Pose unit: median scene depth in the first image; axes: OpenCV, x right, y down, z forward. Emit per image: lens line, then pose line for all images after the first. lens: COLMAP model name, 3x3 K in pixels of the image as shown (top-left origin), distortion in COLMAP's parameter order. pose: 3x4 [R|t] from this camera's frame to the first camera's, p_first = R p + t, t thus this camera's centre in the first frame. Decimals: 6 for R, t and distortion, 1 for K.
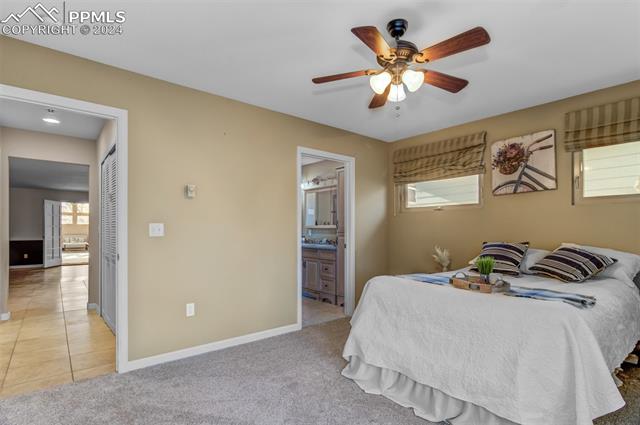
lens RADIAL K [[316.2, 0, 319.2], [0, 316.2, 232.5], [0, 0, 1]] dist [0.000171, 0.000085]
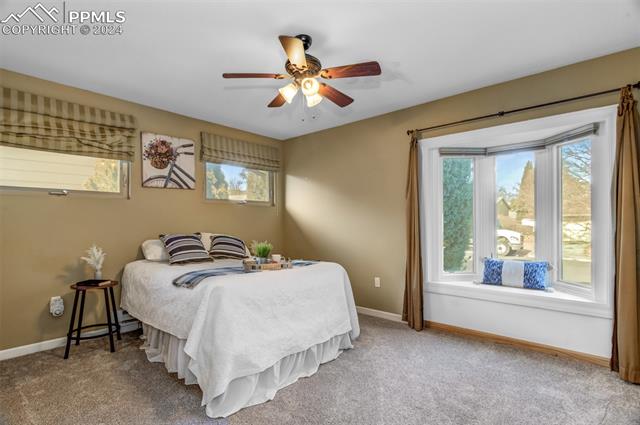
lens RADIAL K [[326.9, 0, 319.1], [0, 326.9, 216.7], [0, 0, 1]] dist [-0.001492, -0.000225]
pose [[-0.155678, 0.010786, 0.987749, -0.542978], [0.009880, 0.999907, -0.009362, -0.012383], [-0.987759, 0.008301, -0.155770, 0.664871]]
